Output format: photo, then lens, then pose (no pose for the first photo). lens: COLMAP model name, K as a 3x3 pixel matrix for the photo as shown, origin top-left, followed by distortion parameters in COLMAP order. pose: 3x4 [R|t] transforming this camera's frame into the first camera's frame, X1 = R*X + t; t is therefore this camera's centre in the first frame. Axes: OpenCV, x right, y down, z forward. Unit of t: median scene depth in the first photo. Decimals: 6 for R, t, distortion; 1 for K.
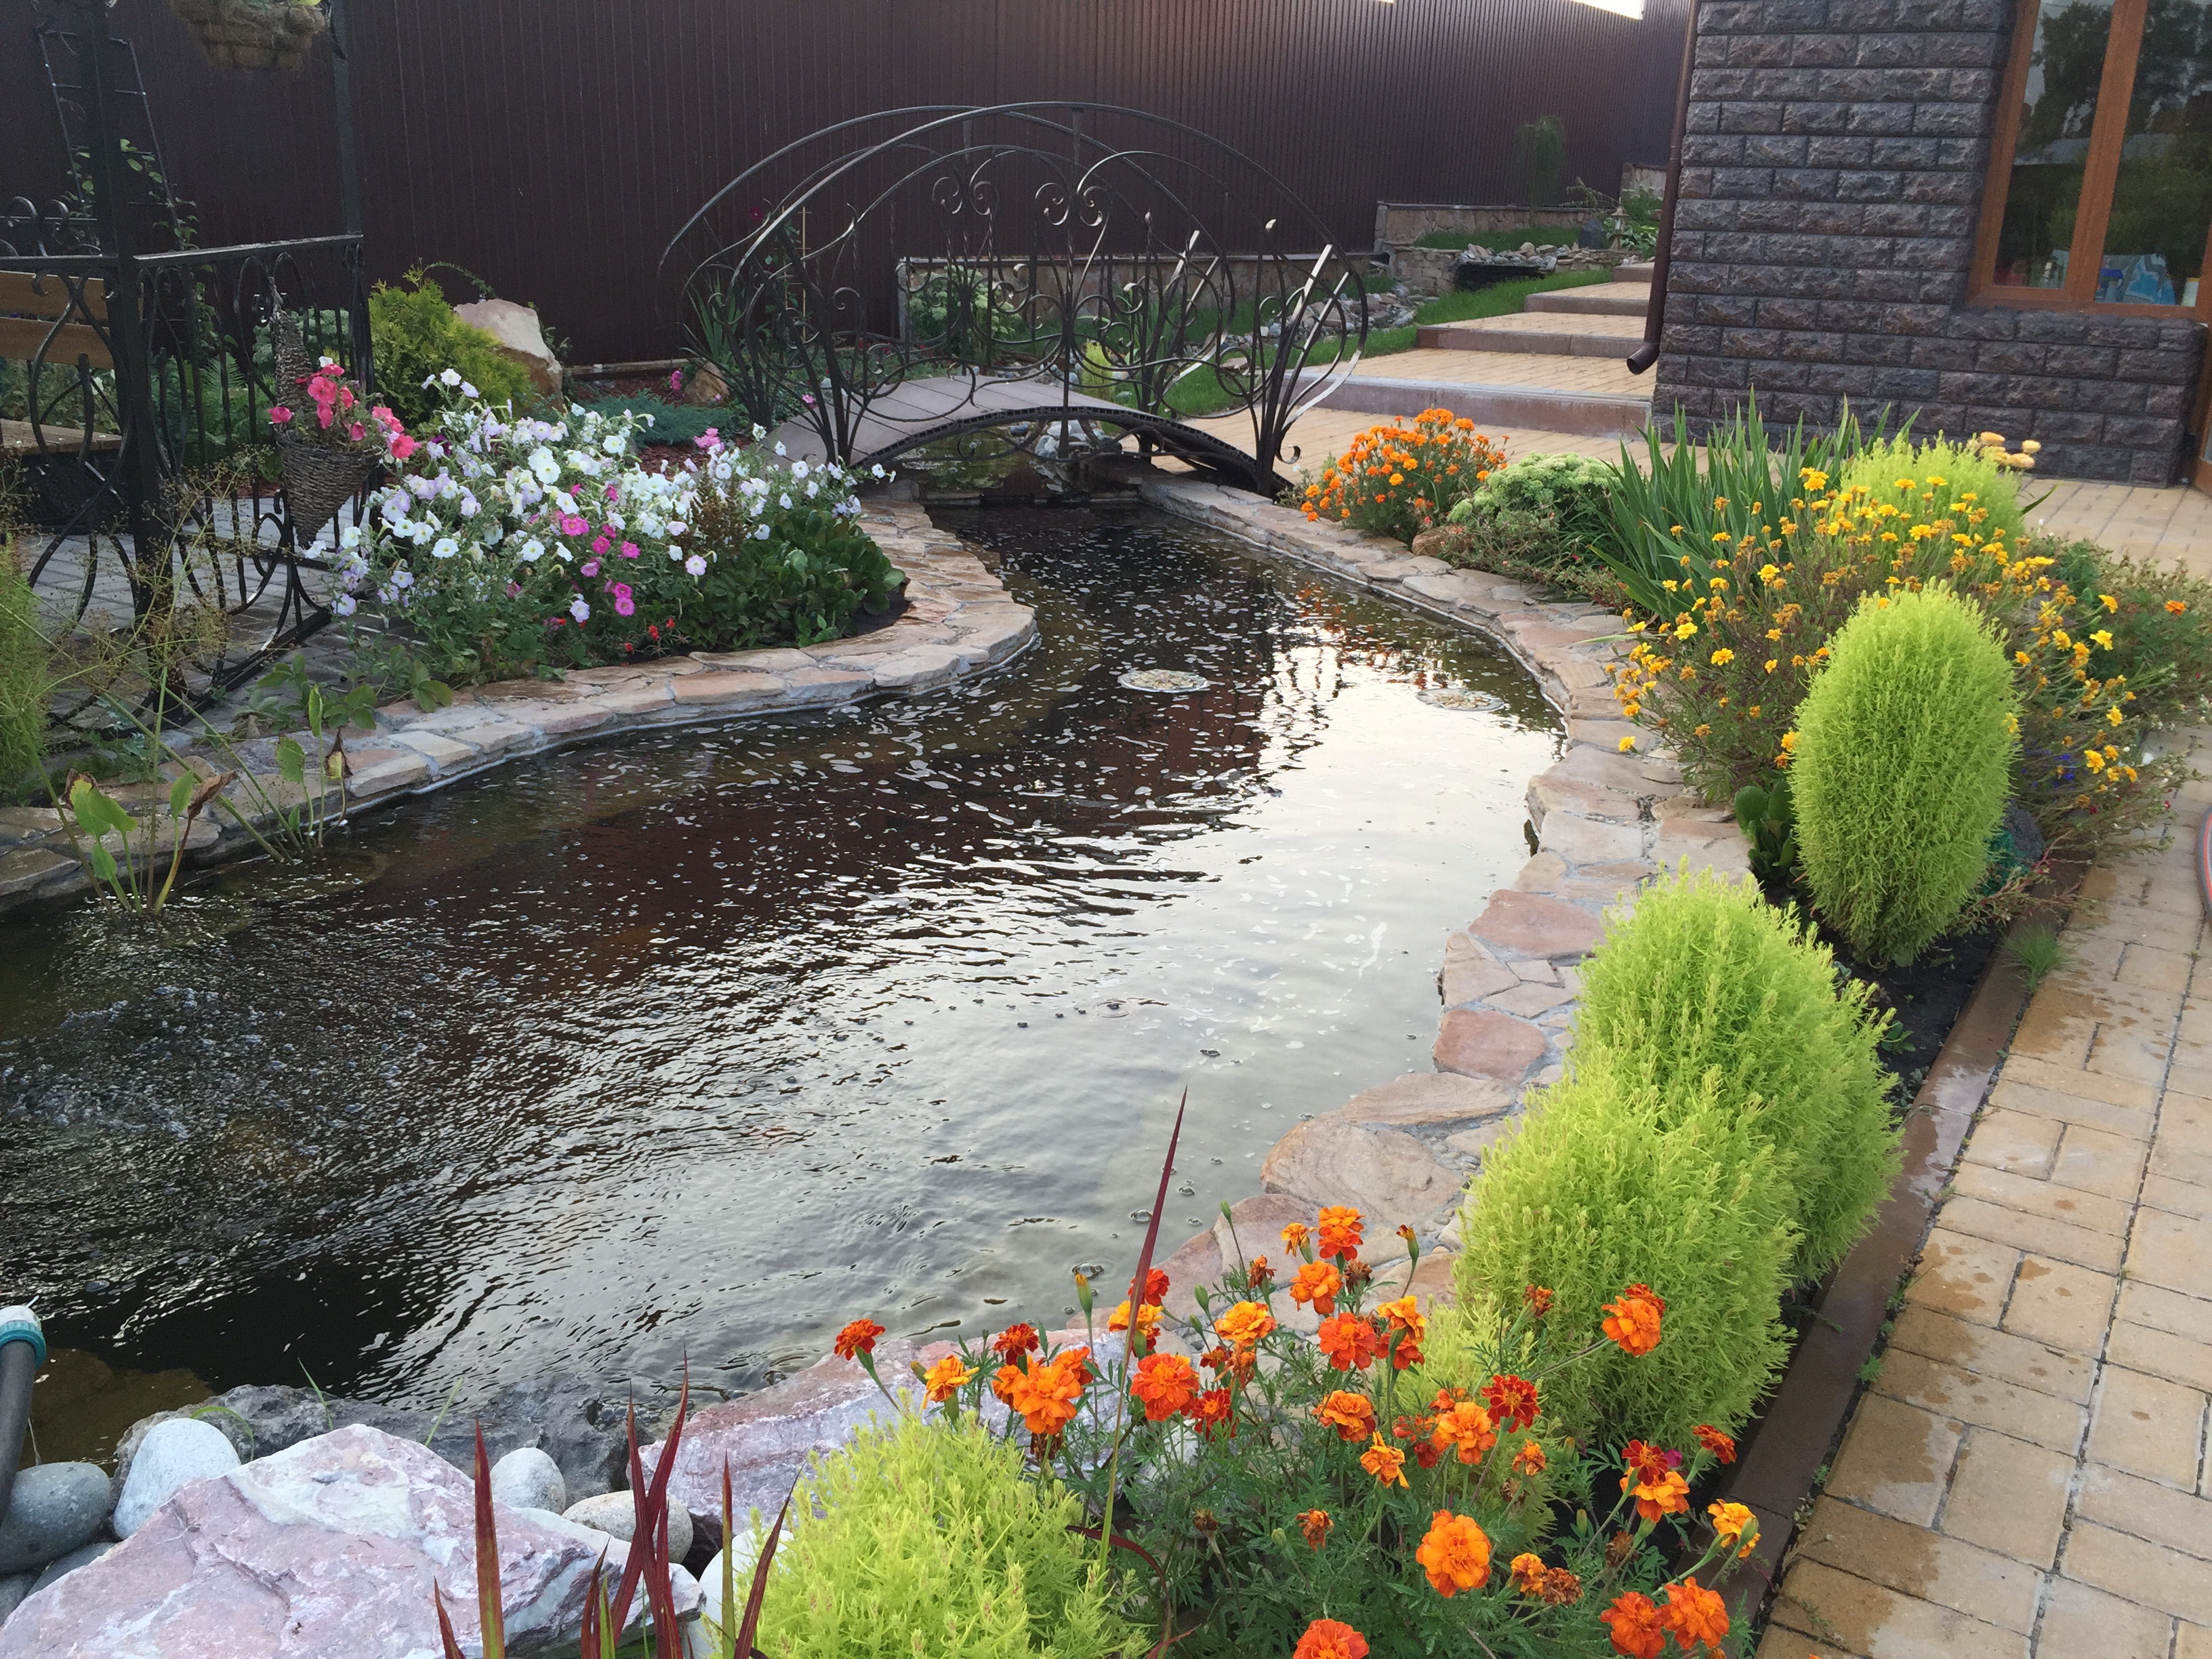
lens RADIAL K [[1914.0, 0, 1101.6], [0, 1914.0, 820.4], [0, 0, 1]] dist [0.015813, -0.017325]
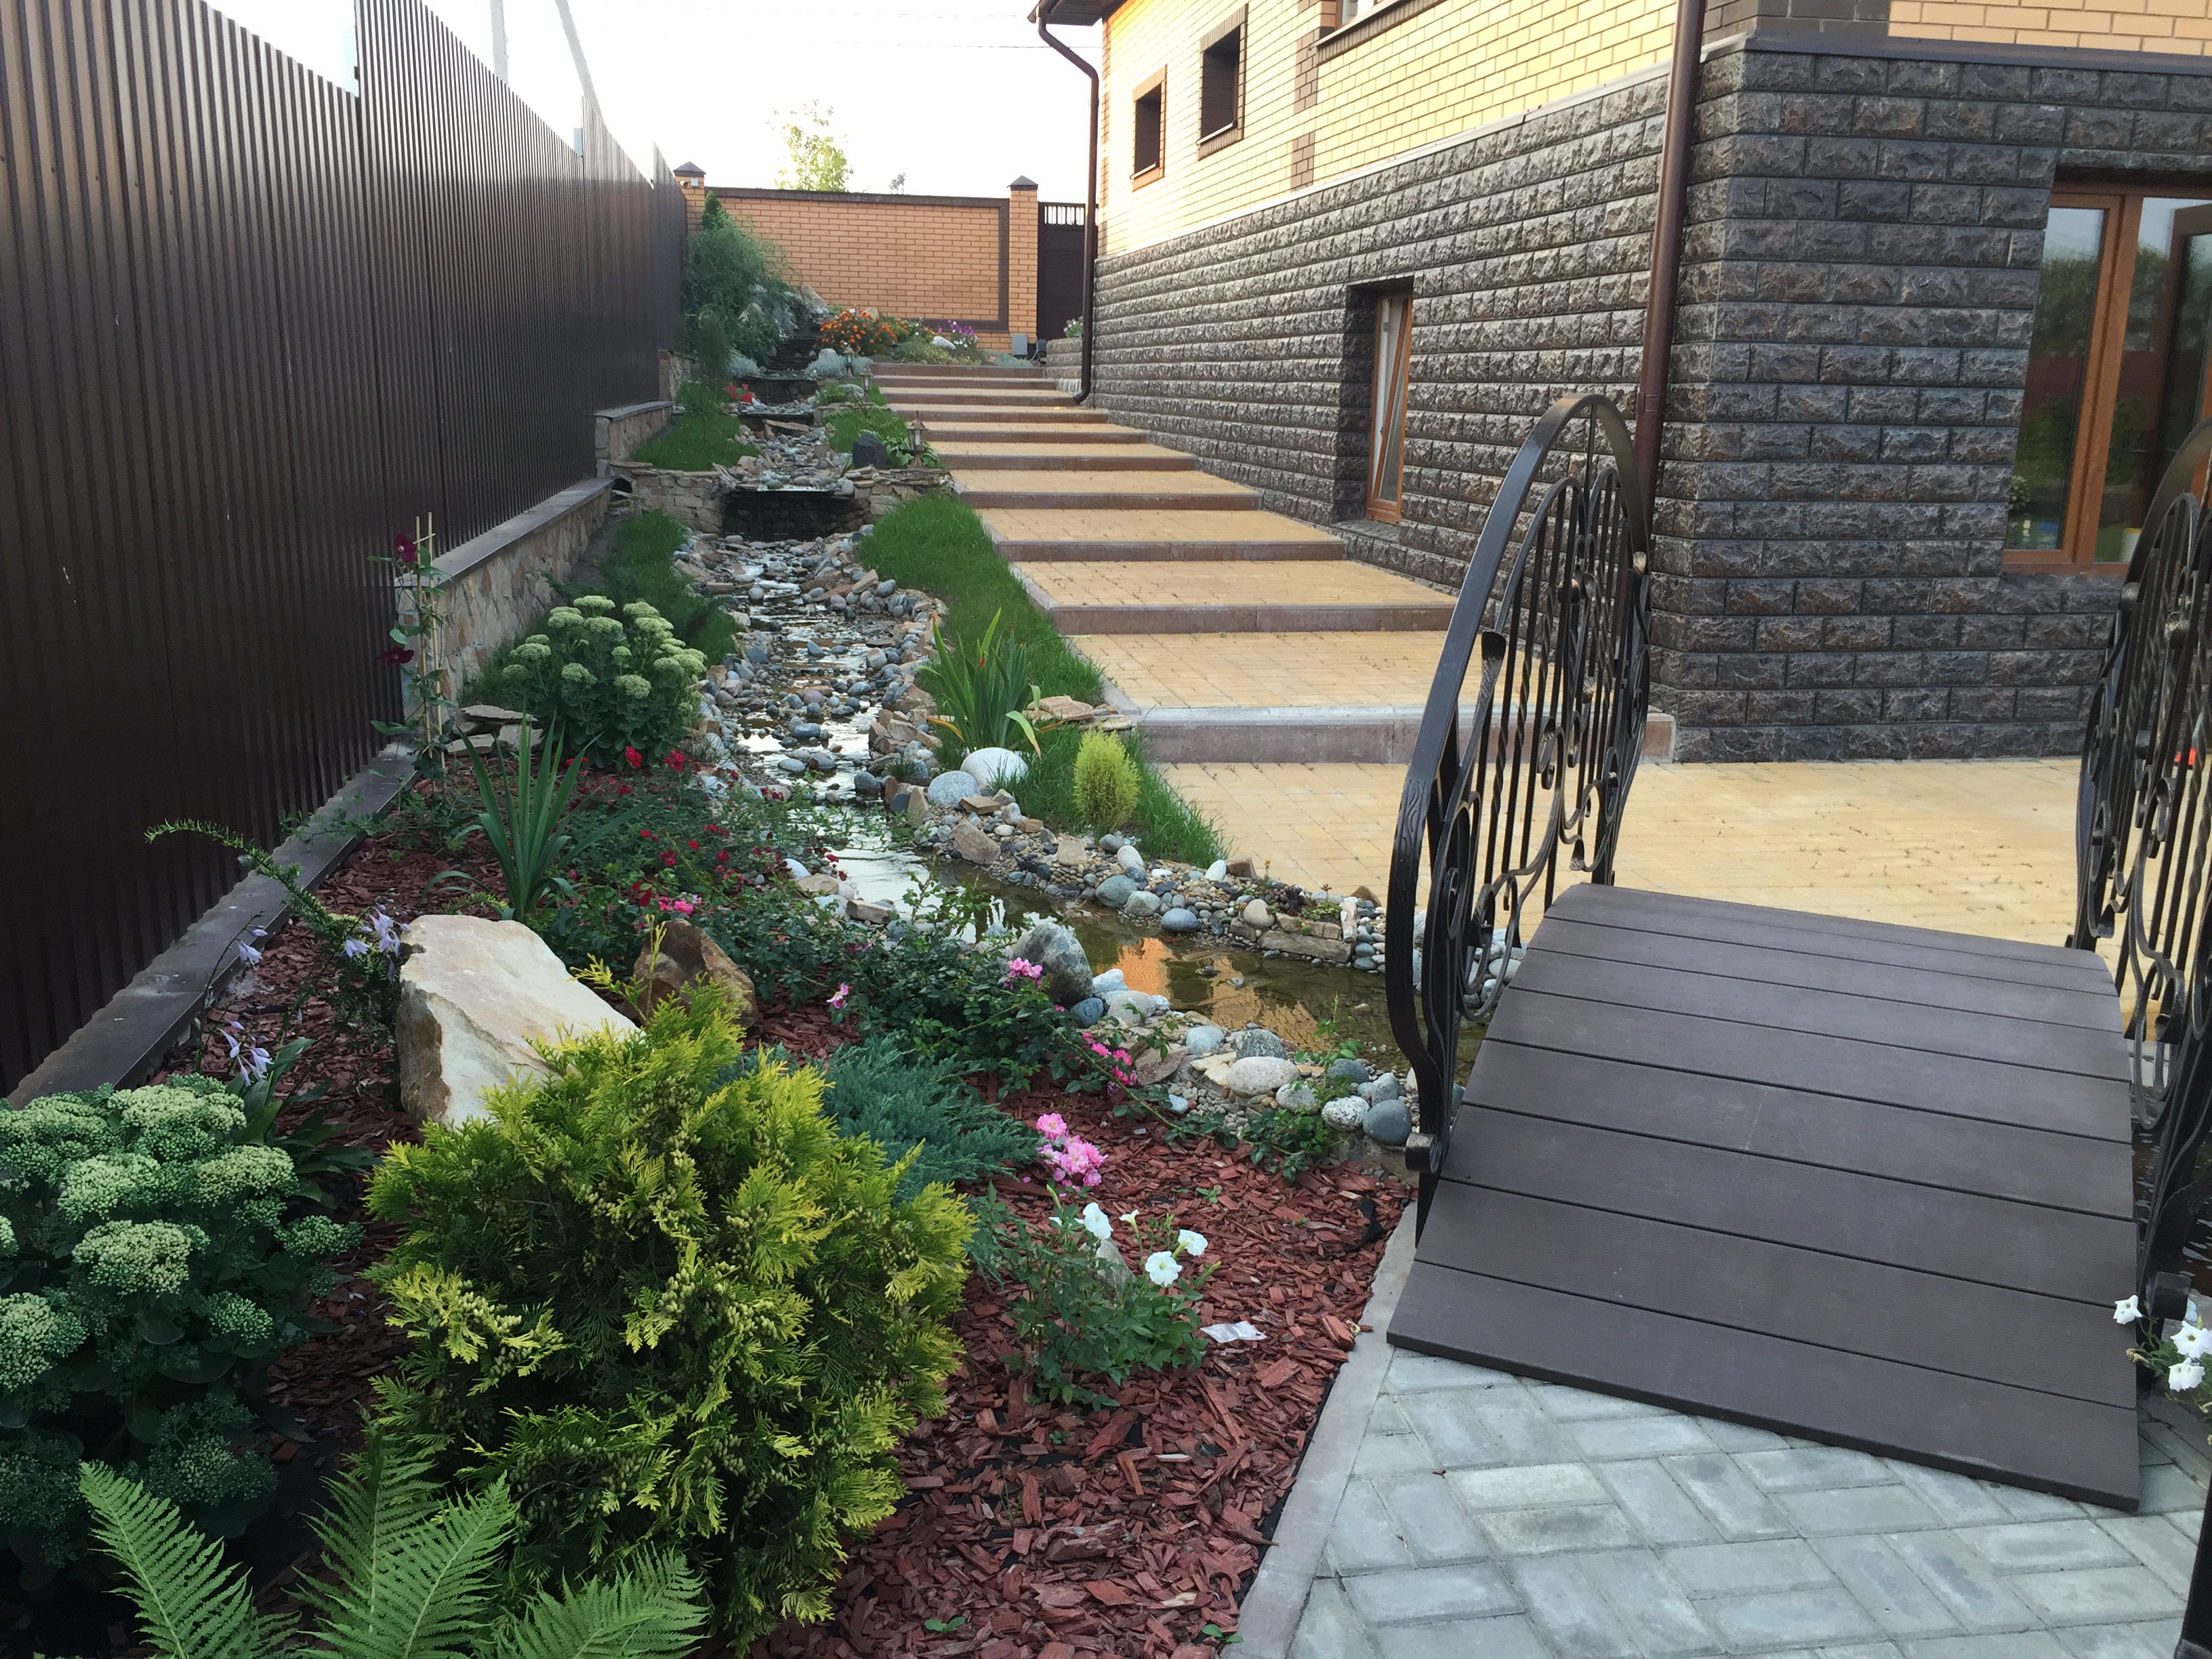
lens RADIAL K [[1914.0, 0, 1098.5], [0, 1914.0, 851.8], [0, 0, 1]] dist [0.015813, -0.017325]
pose [[0.766175, -0.170145, 0.619699, -0.418565], [0.203880, 0.978854, 0.016684, -0.242376], [-0.609433, 0.113561, 0.784662, 0.579467]]
